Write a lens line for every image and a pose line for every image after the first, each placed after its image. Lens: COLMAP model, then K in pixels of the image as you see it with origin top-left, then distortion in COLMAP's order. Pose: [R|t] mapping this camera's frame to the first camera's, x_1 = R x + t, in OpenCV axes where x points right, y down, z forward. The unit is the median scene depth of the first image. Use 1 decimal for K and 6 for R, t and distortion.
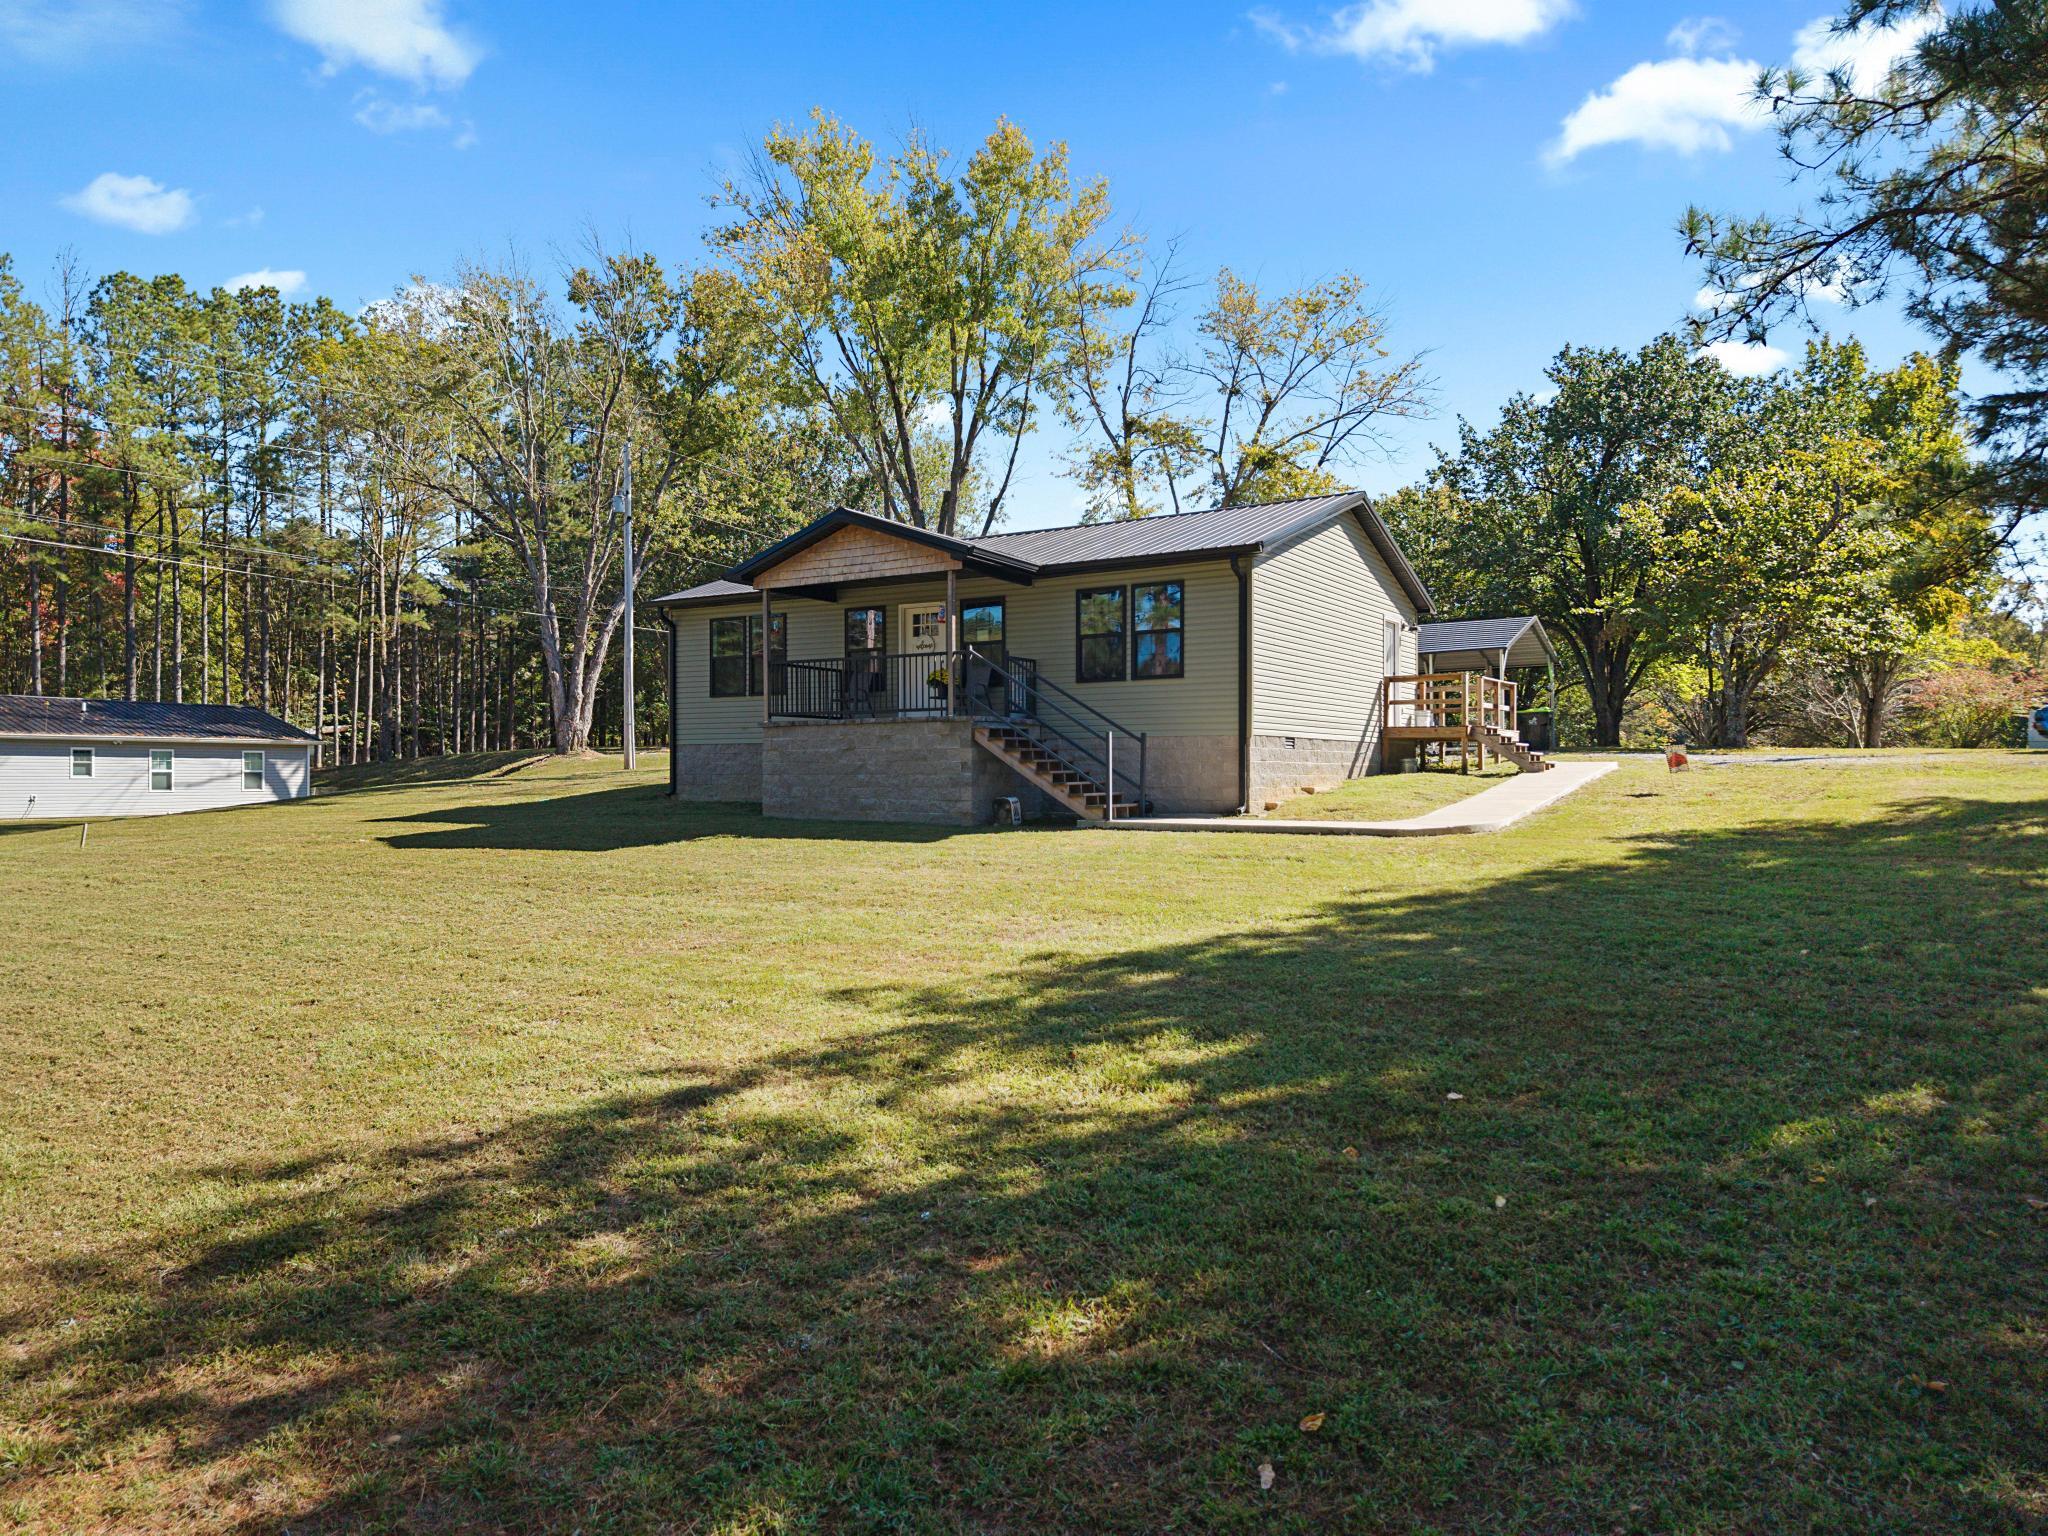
lens RADIAL K [[1390.4, 0, 1015.7], [0, 1390.4, 771.1], [0, 0, 1]] dist [0.043849, -0.034262]
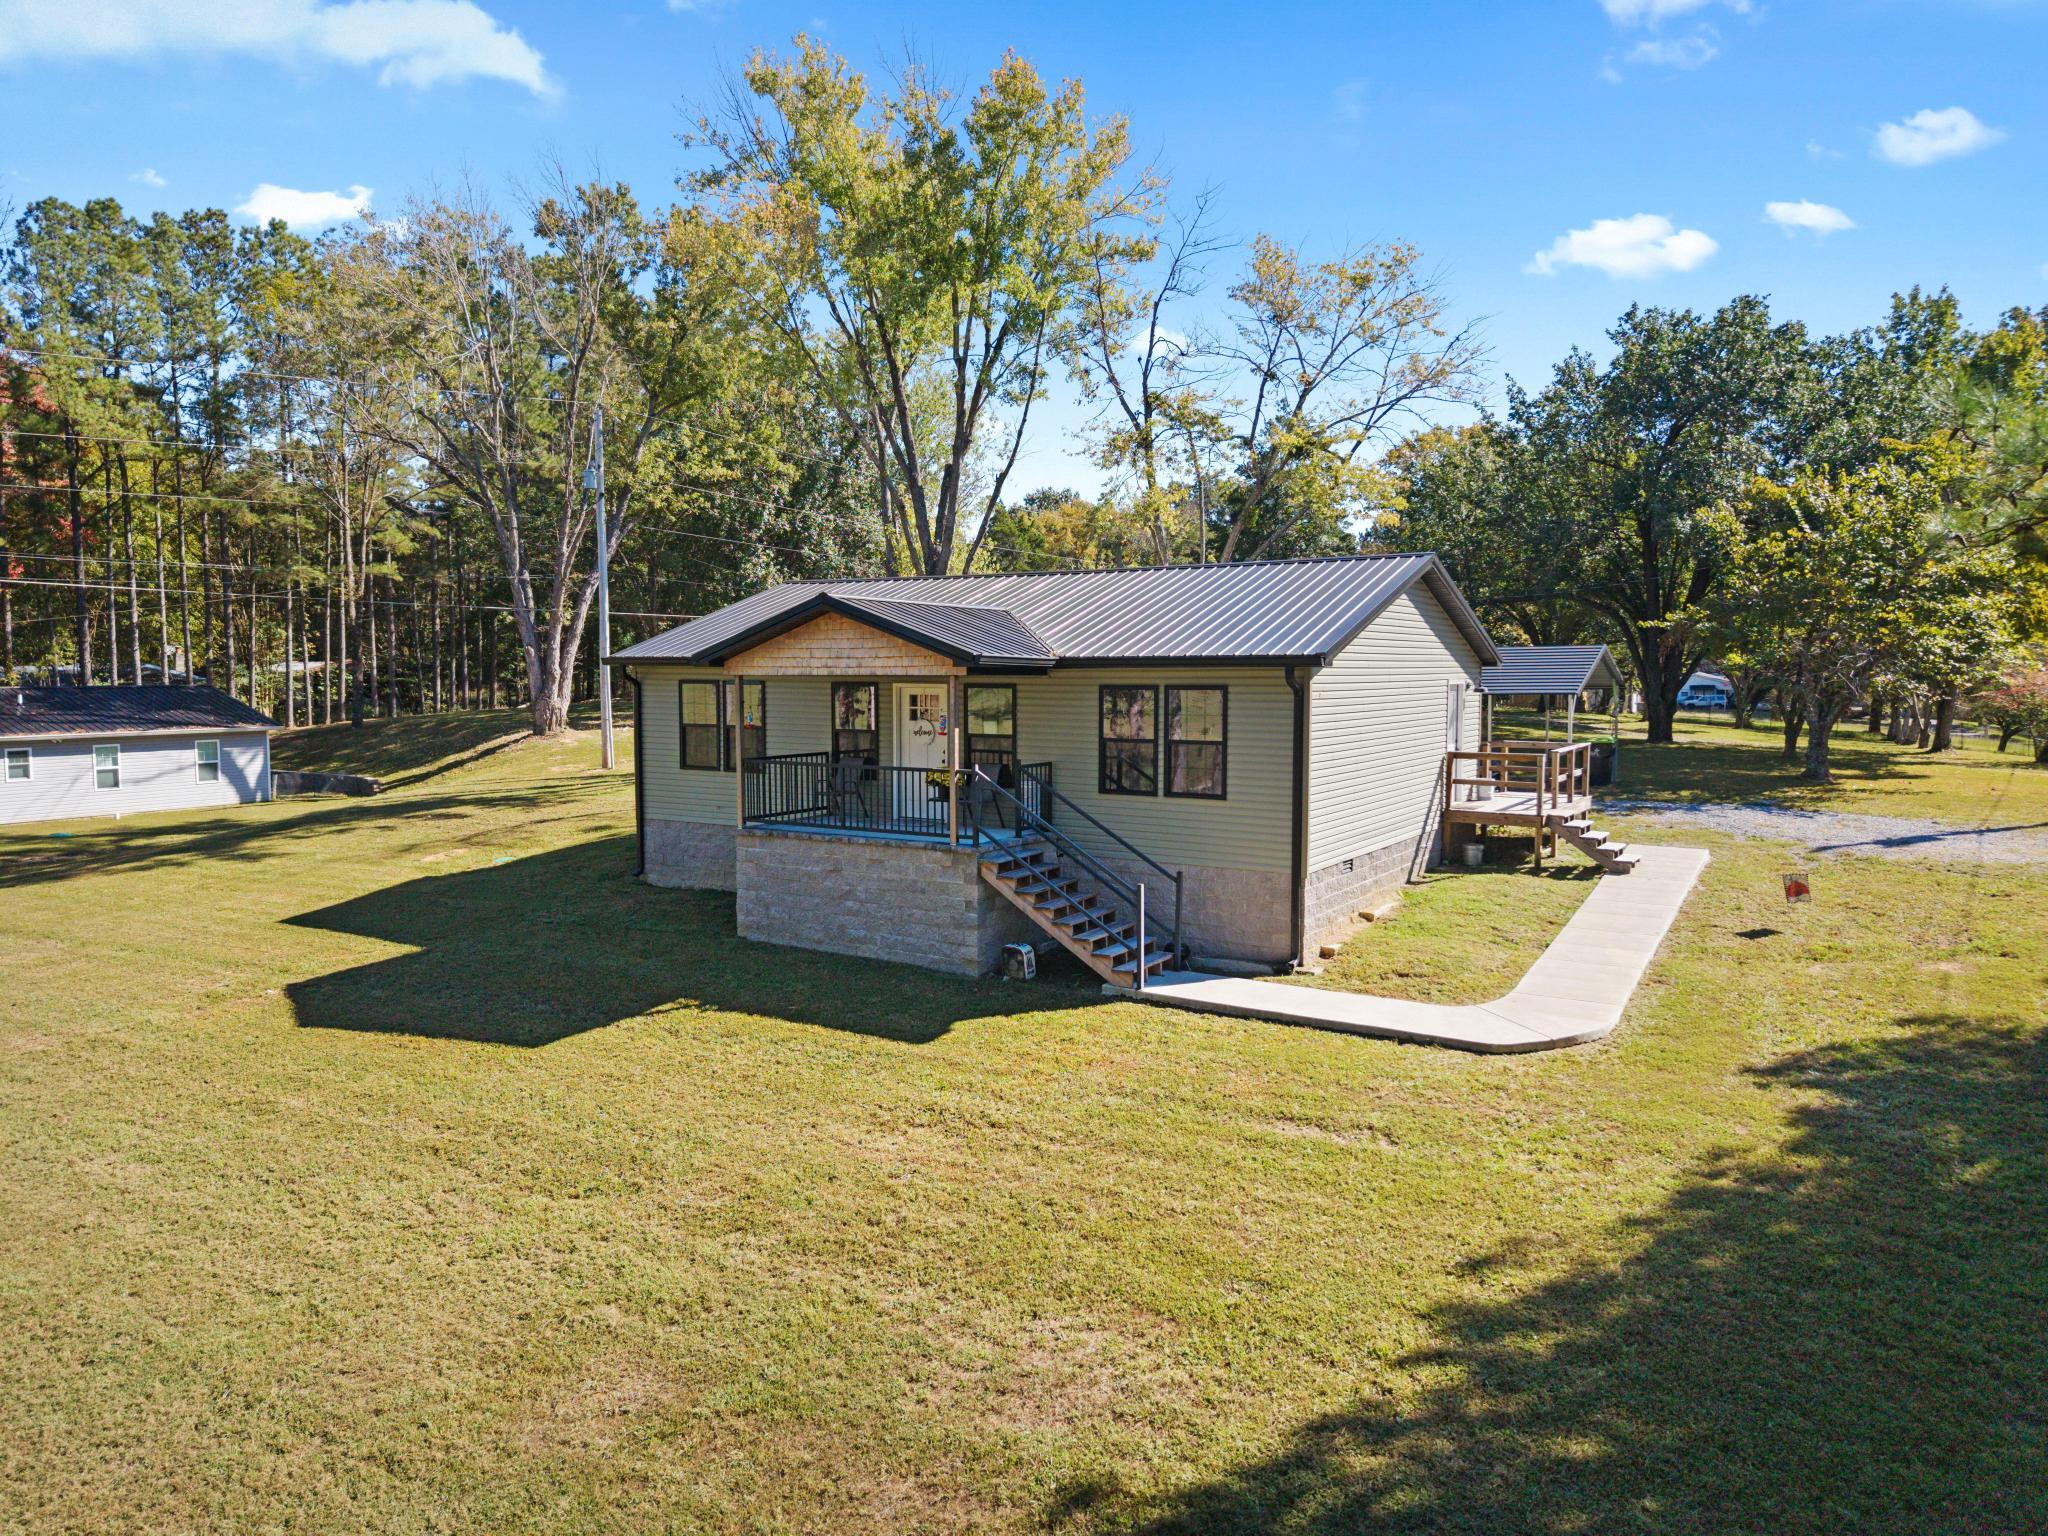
lens RADIAL K [[1387.7, 0, 1013.8], [0, 1387.7, 763.9], [0, 0, 1]] dist [0.023290, -0.006100]
pose [[0.999994, 0.002410, -0.002378, -0.003876], [-0.002216, 0.996907, 0.078562, -0.079531], [0.002560, -0.078556, 0.996906, 0.078881]]
